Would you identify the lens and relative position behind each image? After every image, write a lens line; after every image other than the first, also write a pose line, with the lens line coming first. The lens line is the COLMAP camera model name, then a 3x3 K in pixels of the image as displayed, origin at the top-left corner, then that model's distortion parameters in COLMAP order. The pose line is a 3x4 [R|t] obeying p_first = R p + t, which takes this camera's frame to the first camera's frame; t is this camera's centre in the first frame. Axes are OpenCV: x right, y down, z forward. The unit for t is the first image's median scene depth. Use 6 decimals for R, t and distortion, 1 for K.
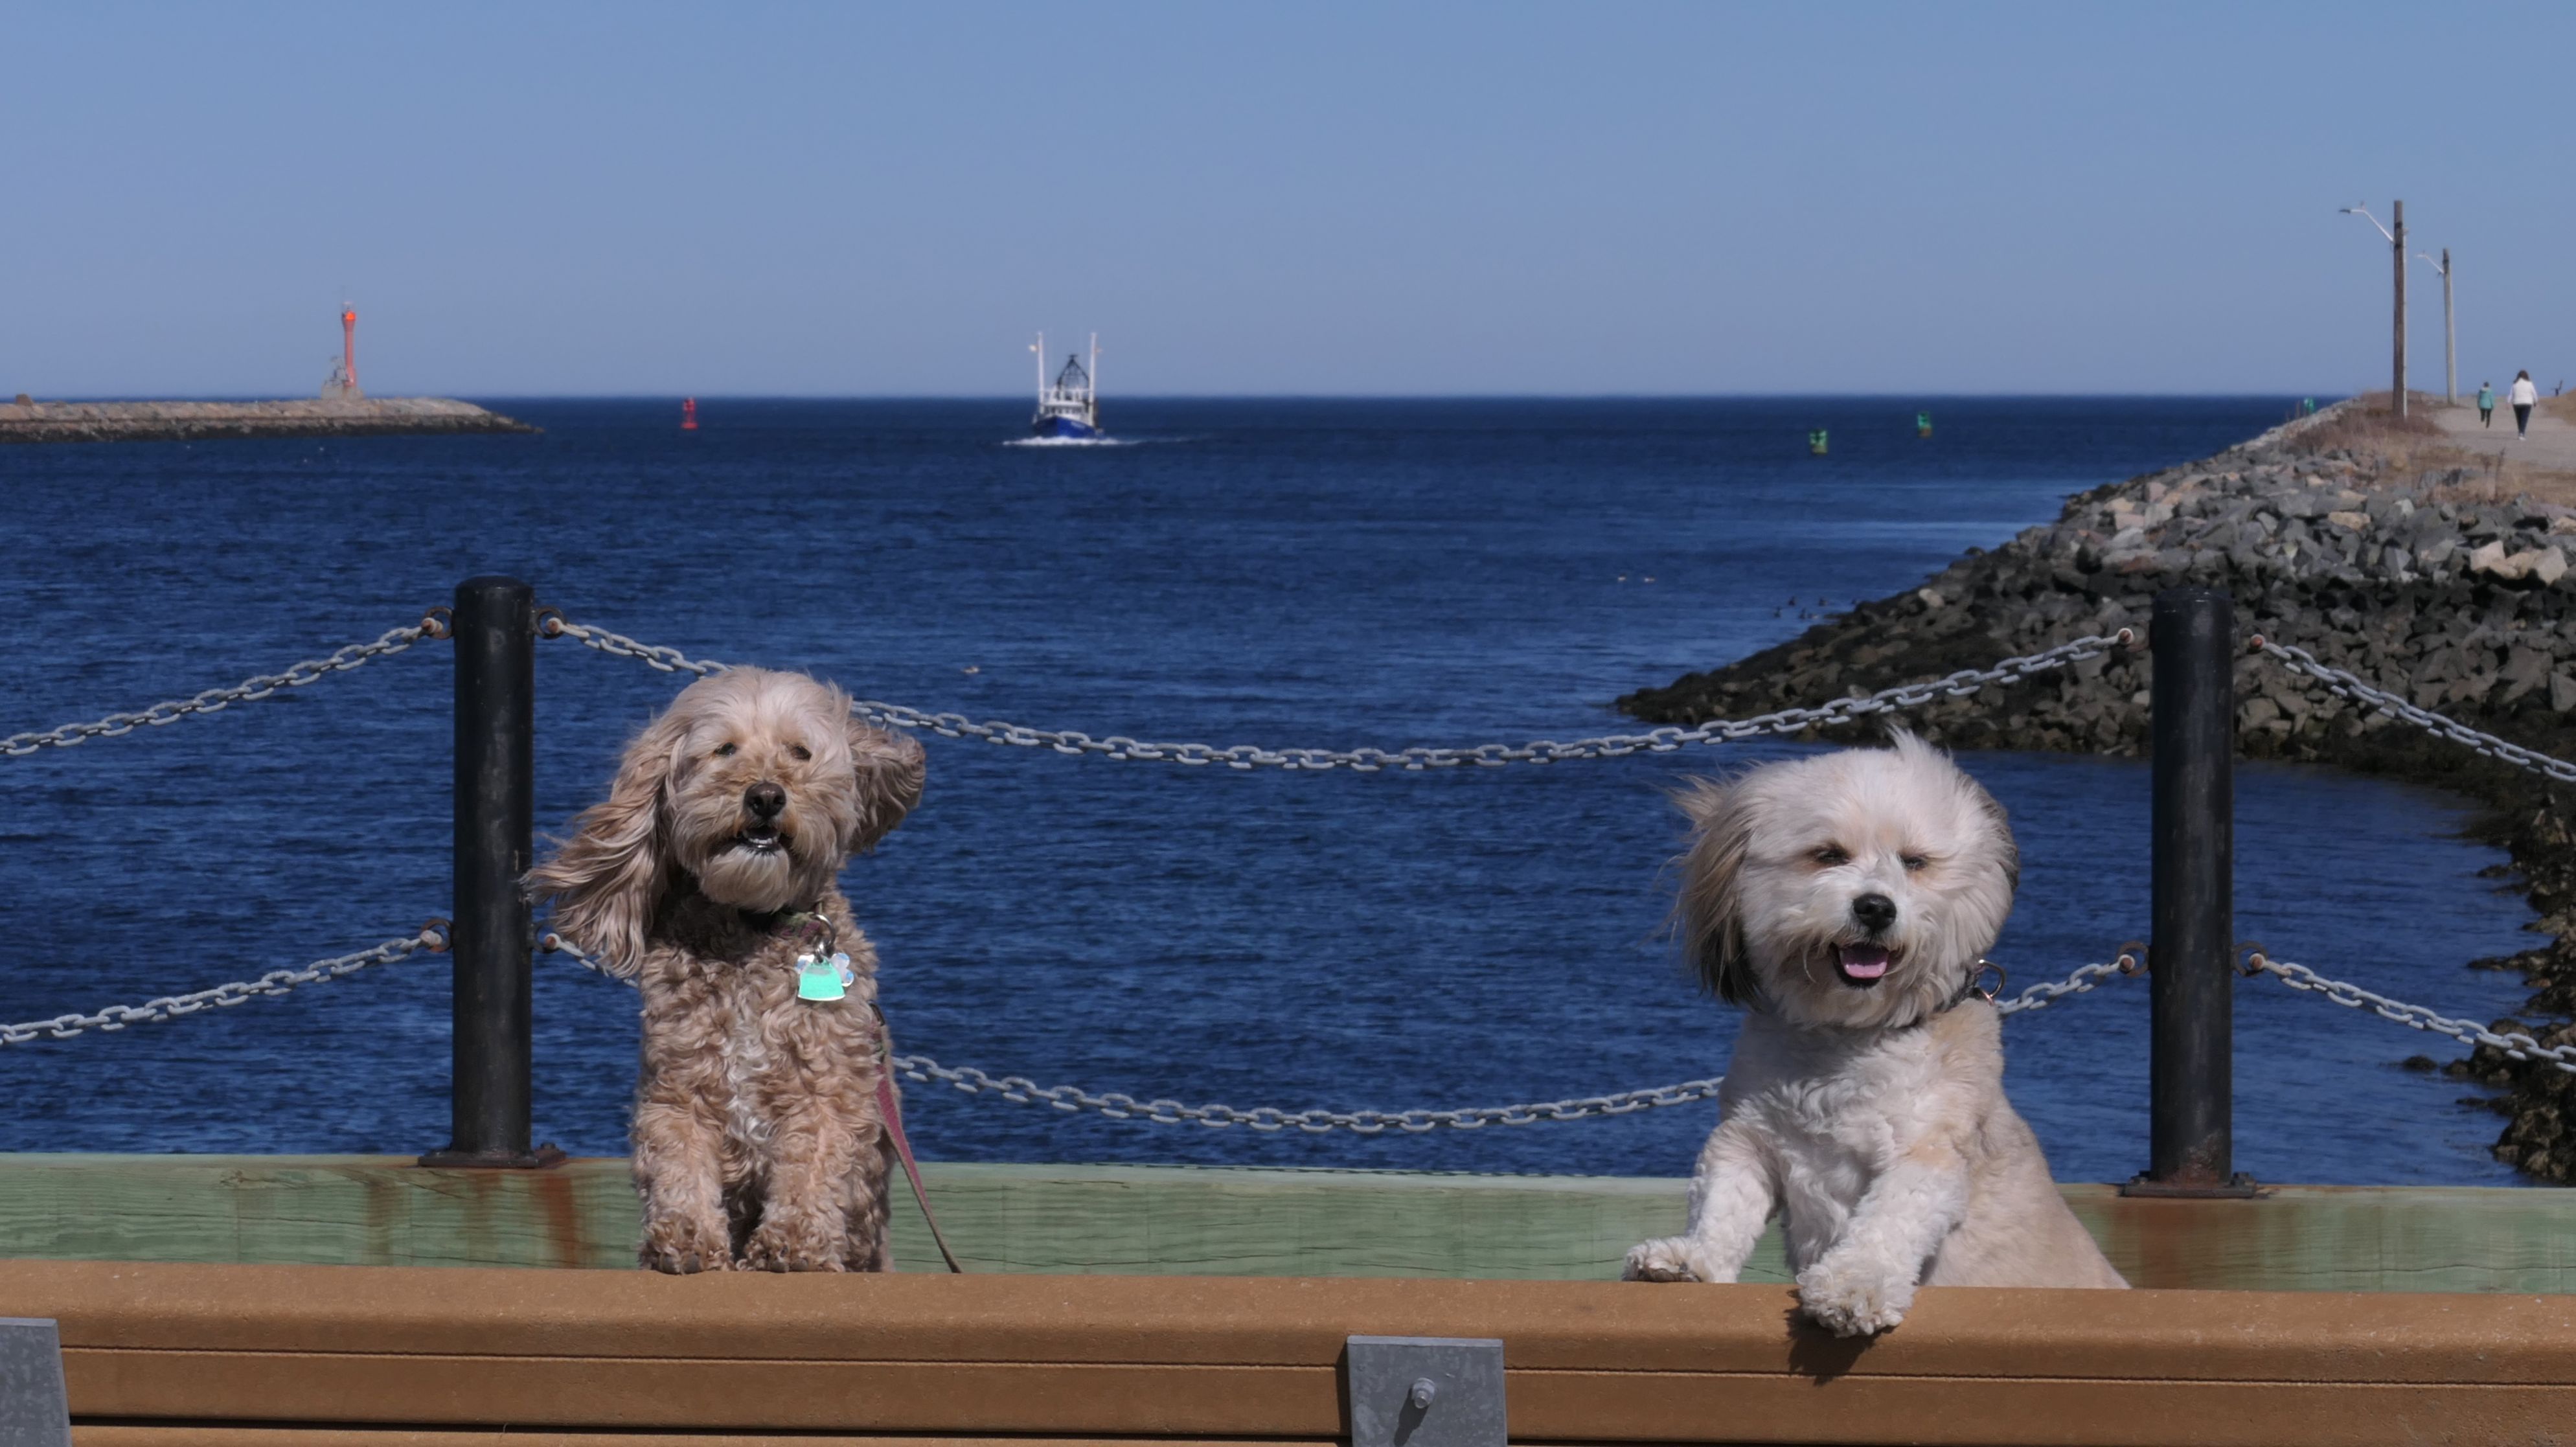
lens RADIAL K [[6871.1, 0, 1288.0], [0, 6871.1, 723.5], [0, 0, 1]] dist [-0.016561, -0.275400]
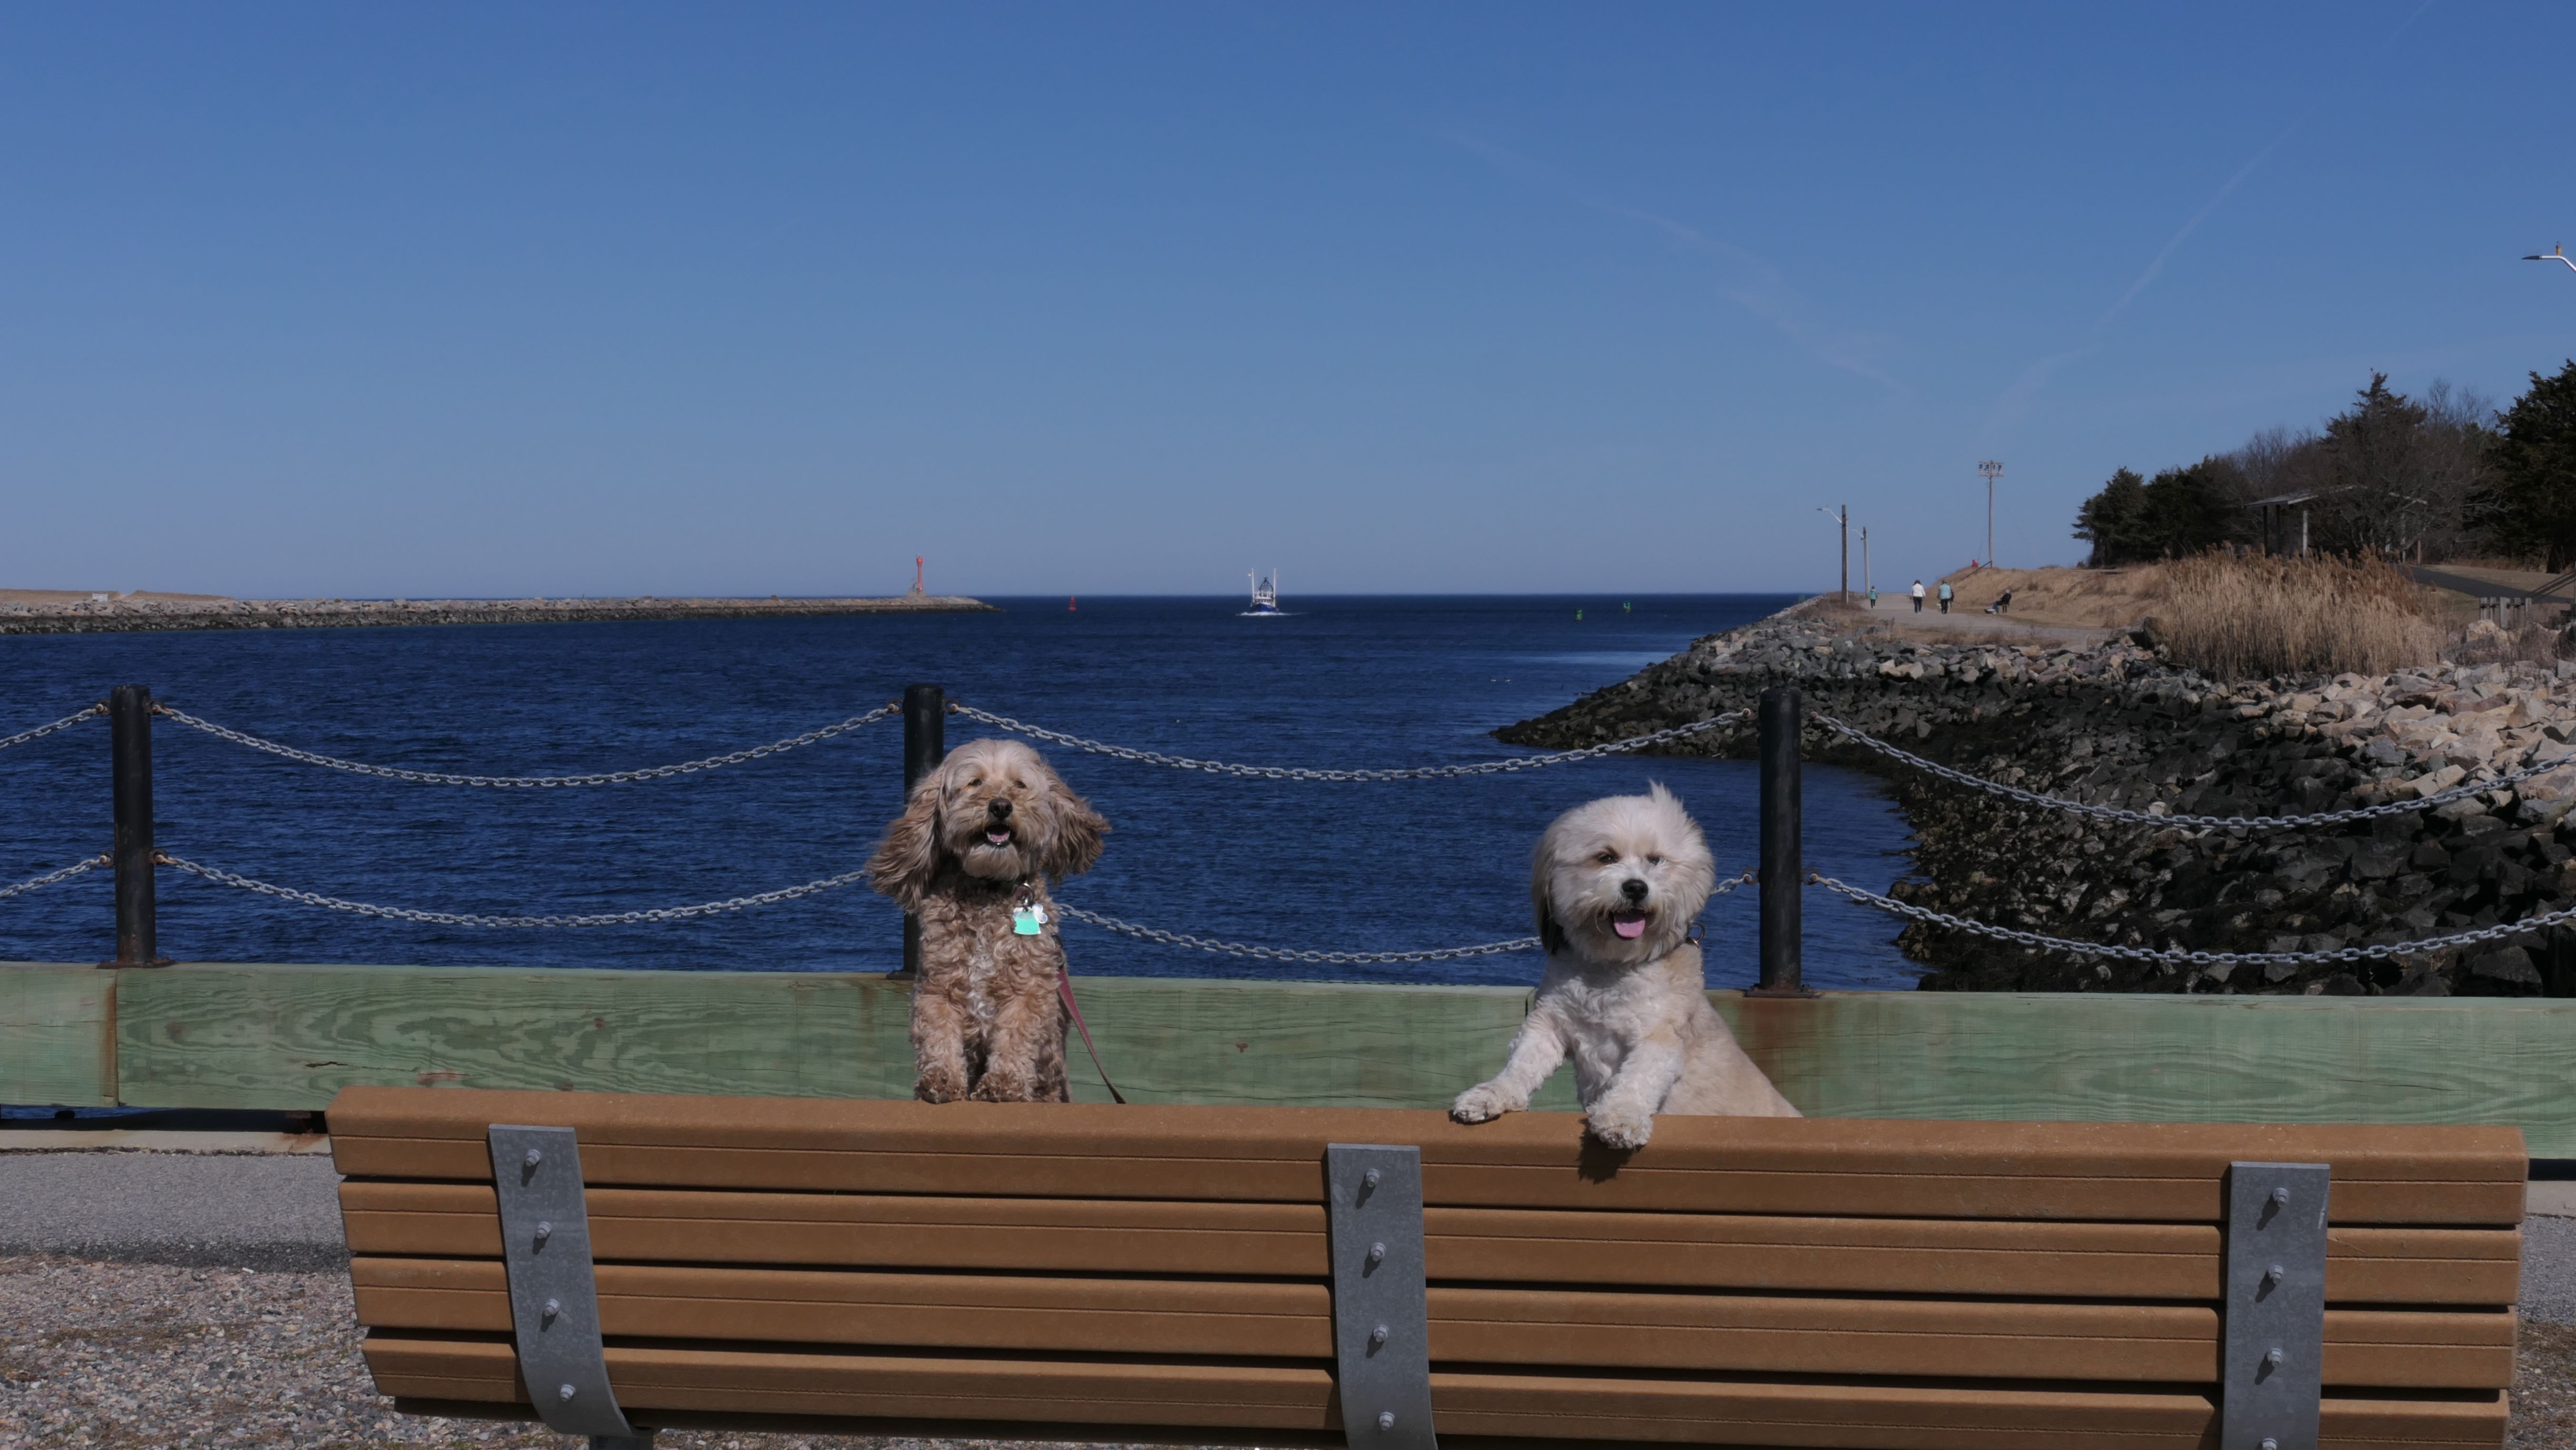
lens RADIAL K [[4138.4, 0, 1156.9], [0, 4138.4, 727.1], [0, 0, 1]] dist [-0.044297, 0.002892]
pose [[0.999495, -0.001185, -0.031745, -0.009991], [0.000754, 0.999907, -0.013583, 0.007791], [0.031758, 0.013552, 0.999404, -0.198276]]
